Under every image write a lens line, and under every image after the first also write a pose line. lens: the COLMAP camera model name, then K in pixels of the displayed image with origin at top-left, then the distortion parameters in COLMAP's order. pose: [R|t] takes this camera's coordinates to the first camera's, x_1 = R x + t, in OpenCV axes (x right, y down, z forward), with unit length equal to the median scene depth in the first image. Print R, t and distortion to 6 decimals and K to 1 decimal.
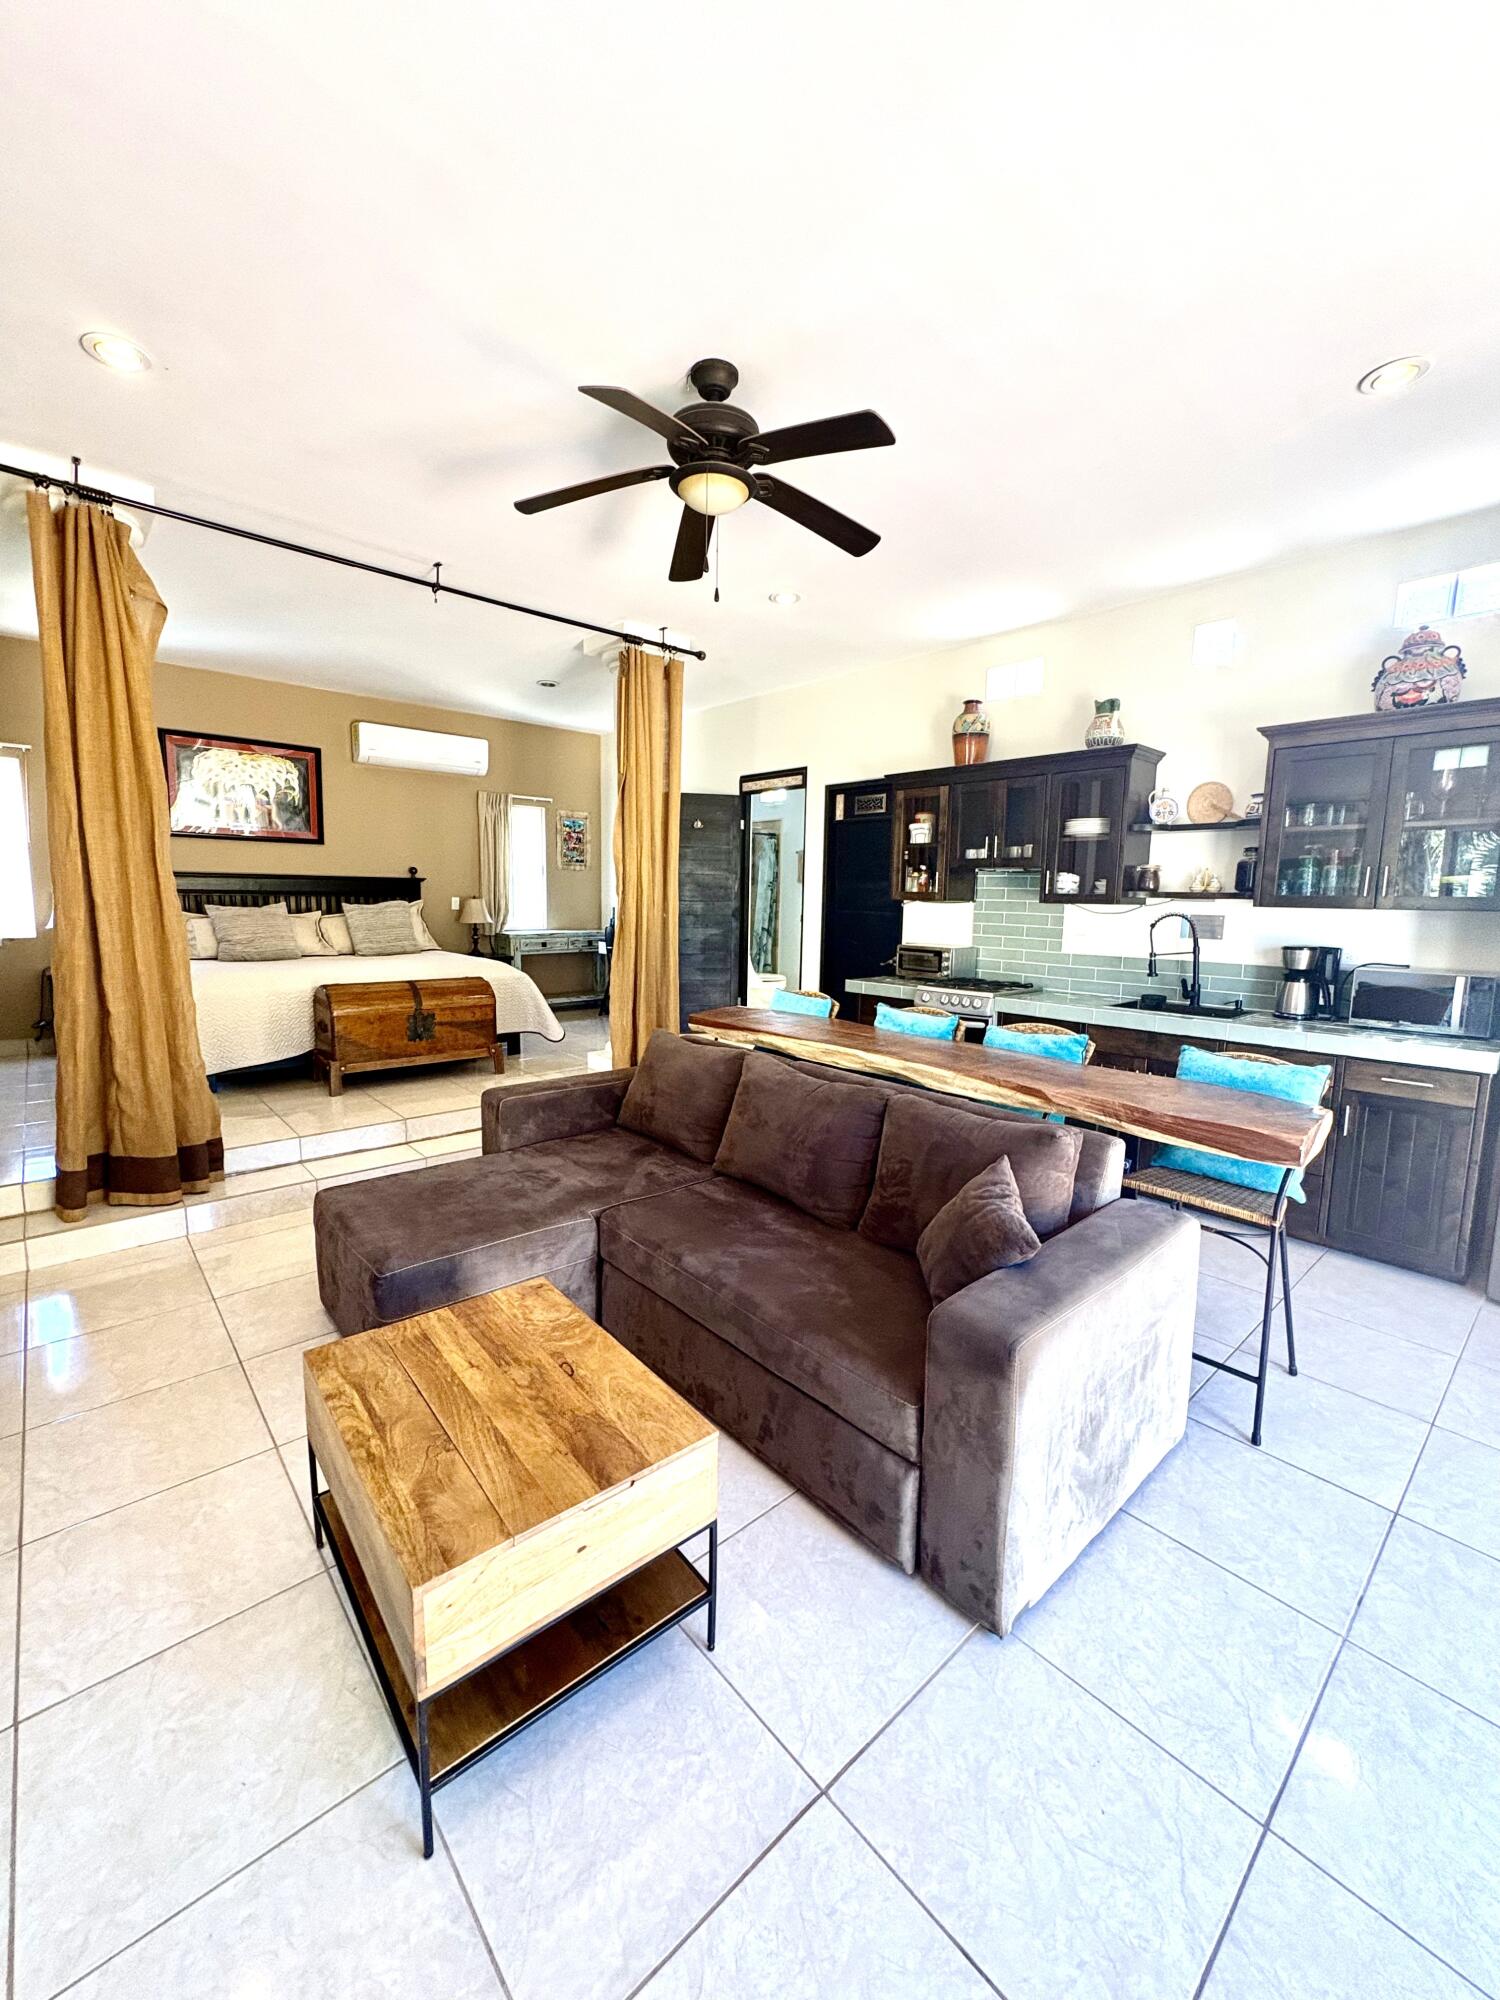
lens RADIAL K [[800.8, 0, 755.6], [0, 800.8, 1003.4], [0, 0, 1]] dist [0.001928, 0.000068]
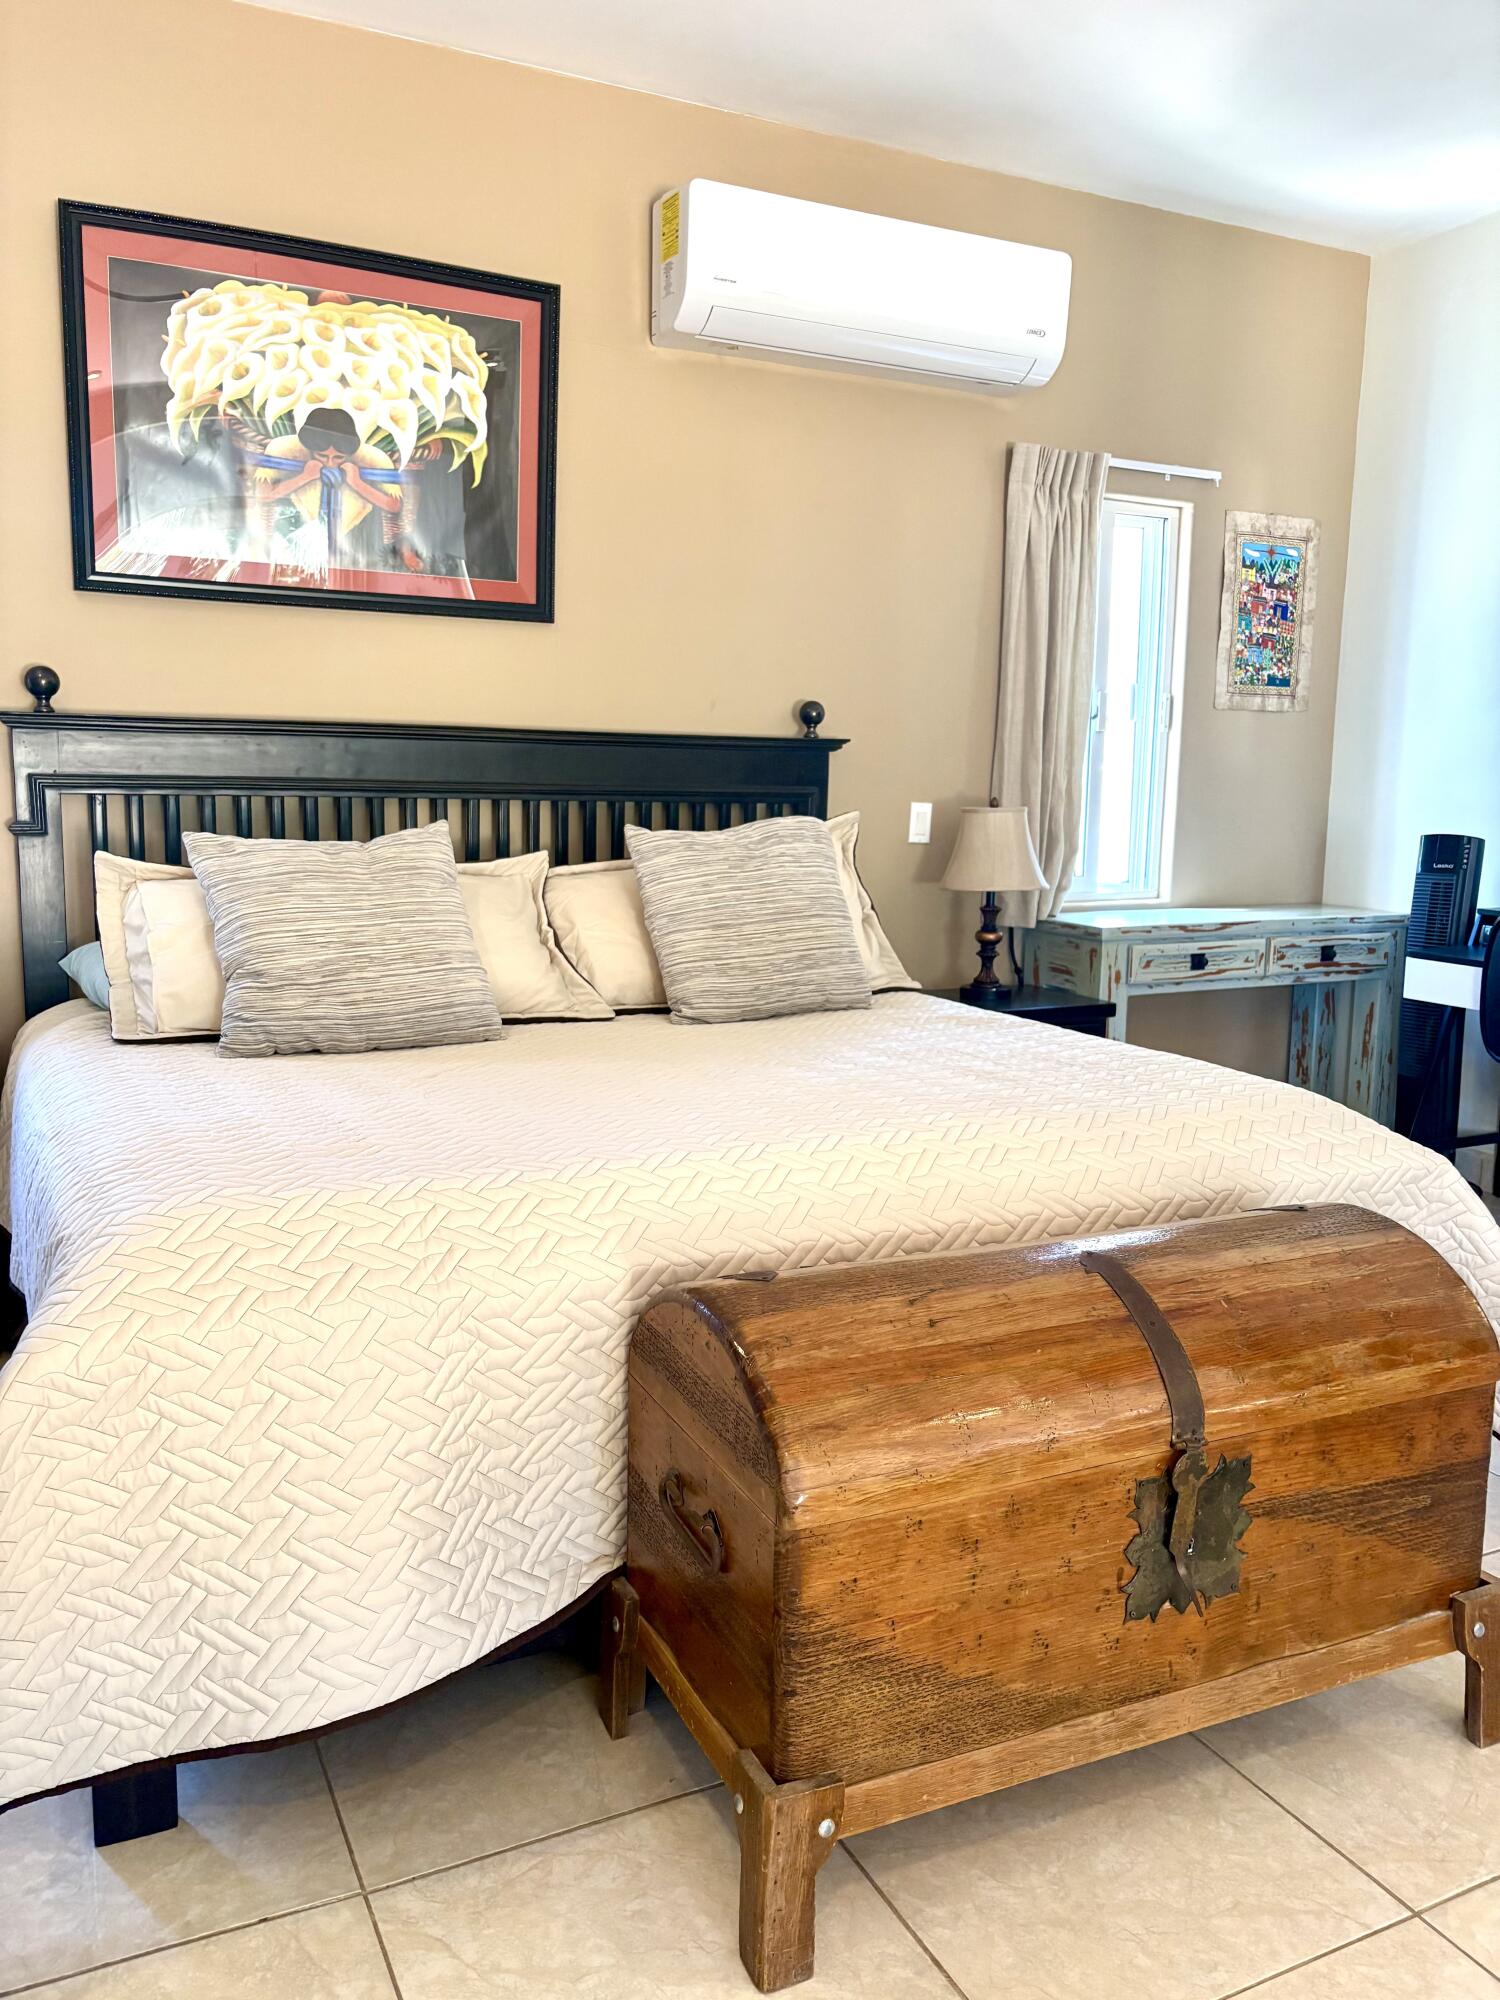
lens RADIAL K [[1518.1, 0, 747.4], [0, 1518.1, 999.9], [0, 0, 1]] dist [0.030246, 0.000552]
pose [[0.962557, 0.032106, -0.269172, -0.320565], [-0.032829, 0.999459, 0.001818, -0.064665], [0.269085, 0.007087, 0.963090, 0.490170]]
